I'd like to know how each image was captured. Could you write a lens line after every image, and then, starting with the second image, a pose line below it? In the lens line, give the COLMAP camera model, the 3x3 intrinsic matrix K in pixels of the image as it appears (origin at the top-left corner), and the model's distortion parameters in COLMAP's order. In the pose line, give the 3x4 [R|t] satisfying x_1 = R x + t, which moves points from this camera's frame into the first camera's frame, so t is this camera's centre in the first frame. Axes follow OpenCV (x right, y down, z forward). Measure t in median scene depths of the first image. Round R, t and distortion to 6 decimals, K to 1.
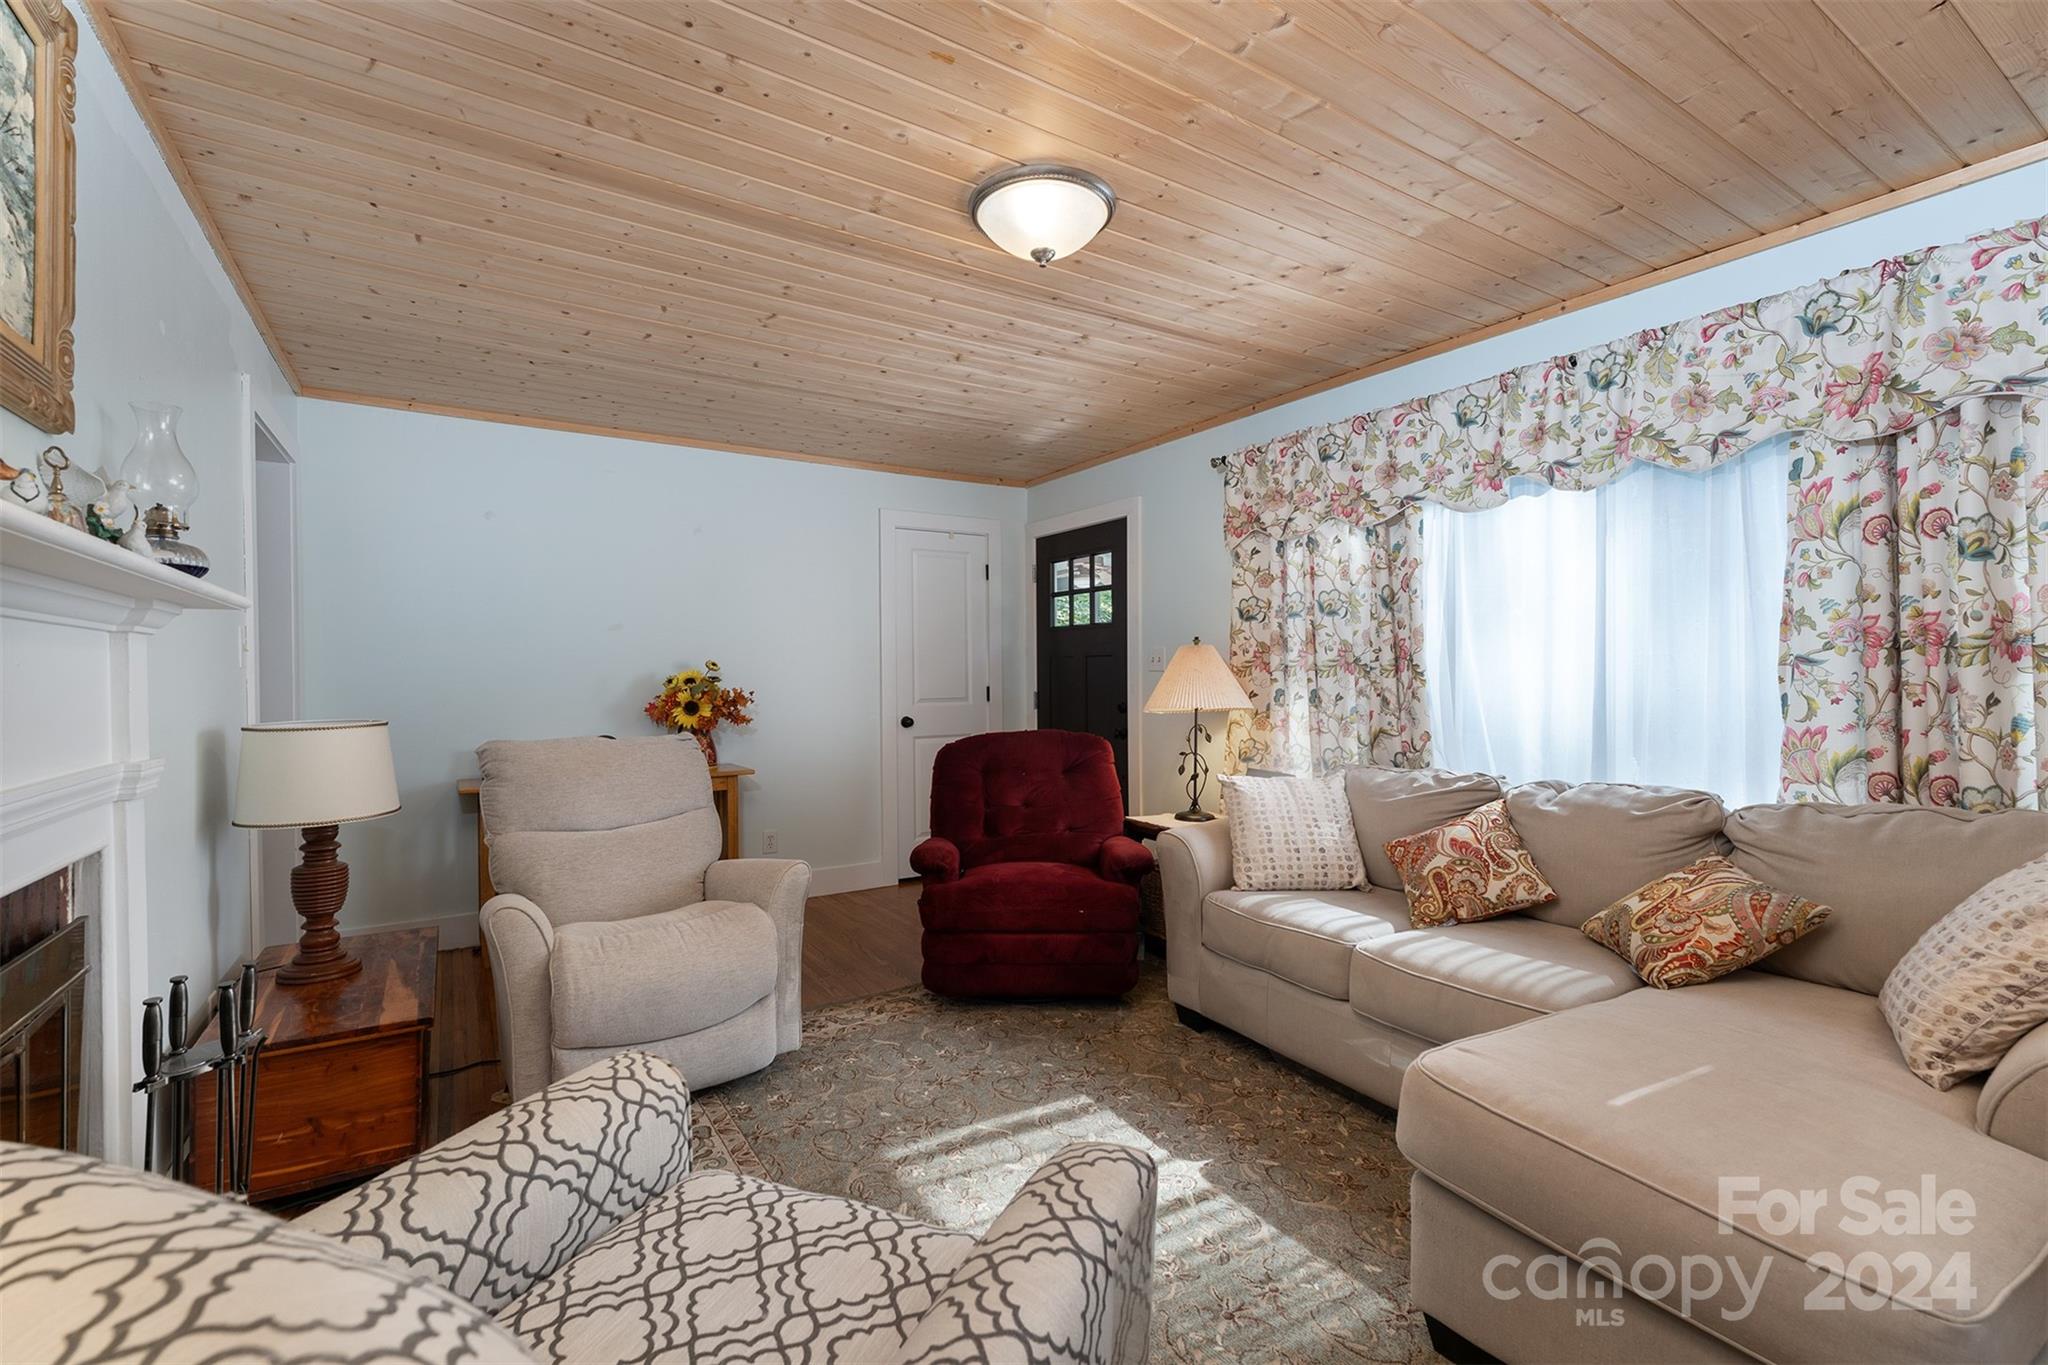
lens RADIAL K [[897.0, 0, 1015.7], [0, 897.0, 678.5], [0, 0, 1]] dist [-0.002523, -0.000836]
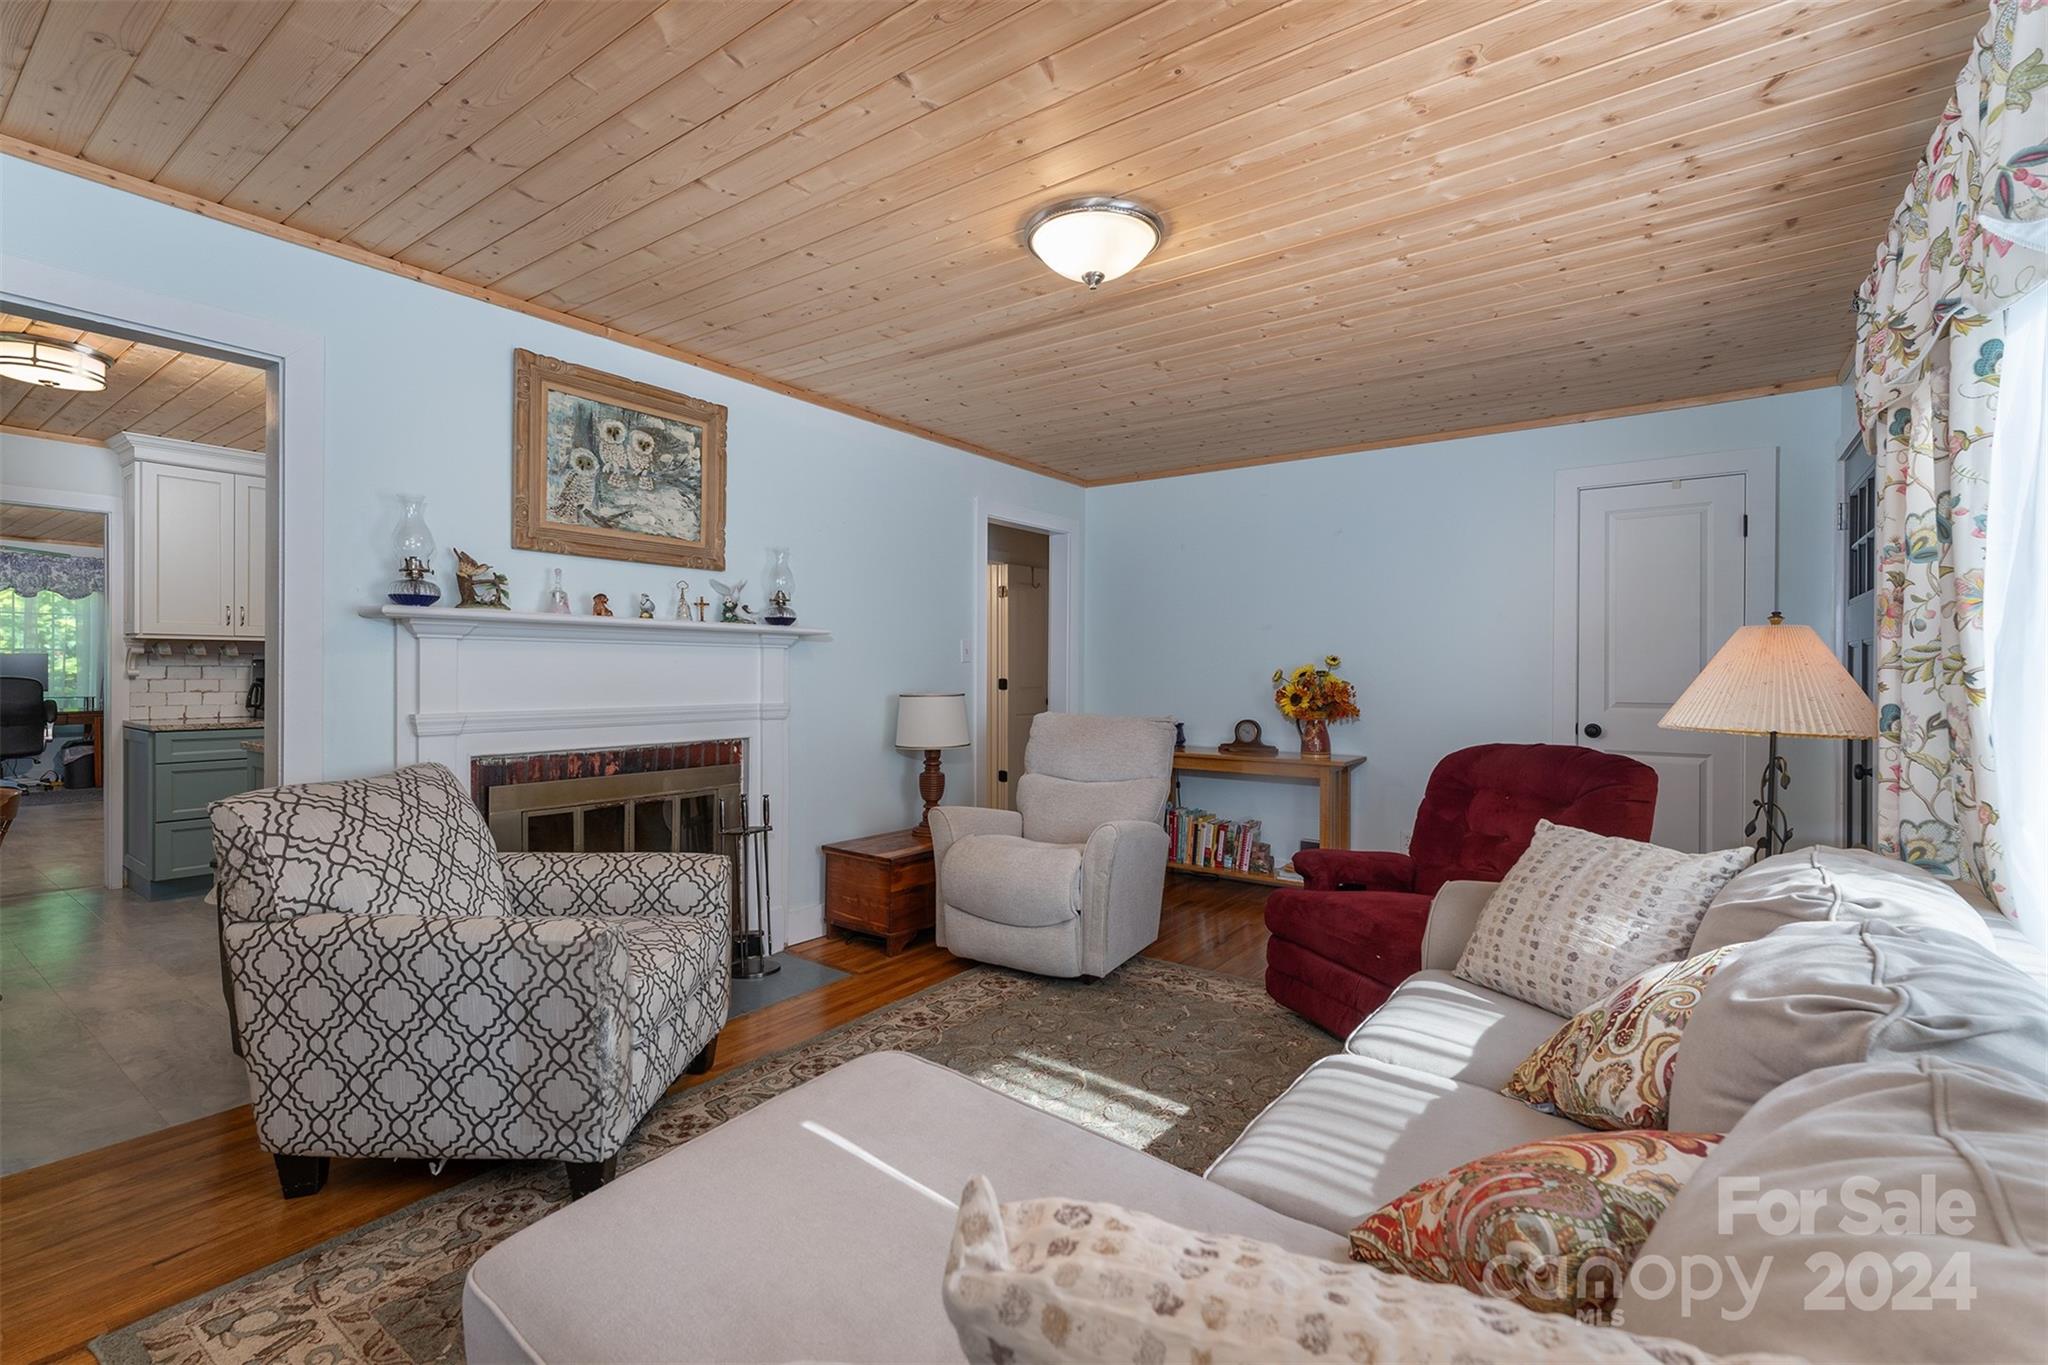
lens RADIAL K [[897.0, 0, 1015.7], [0, 897.0, 678.5], [0, 0, 1]] dist [-0.002523, -0.000836]
pose [[0.365332, 0.015811, -0.930743, 0.903944], [-0.009490, 0.999867, 0.013260, -0.007458], [0.930829, 0.003989, 0.365434, 0.477434]]
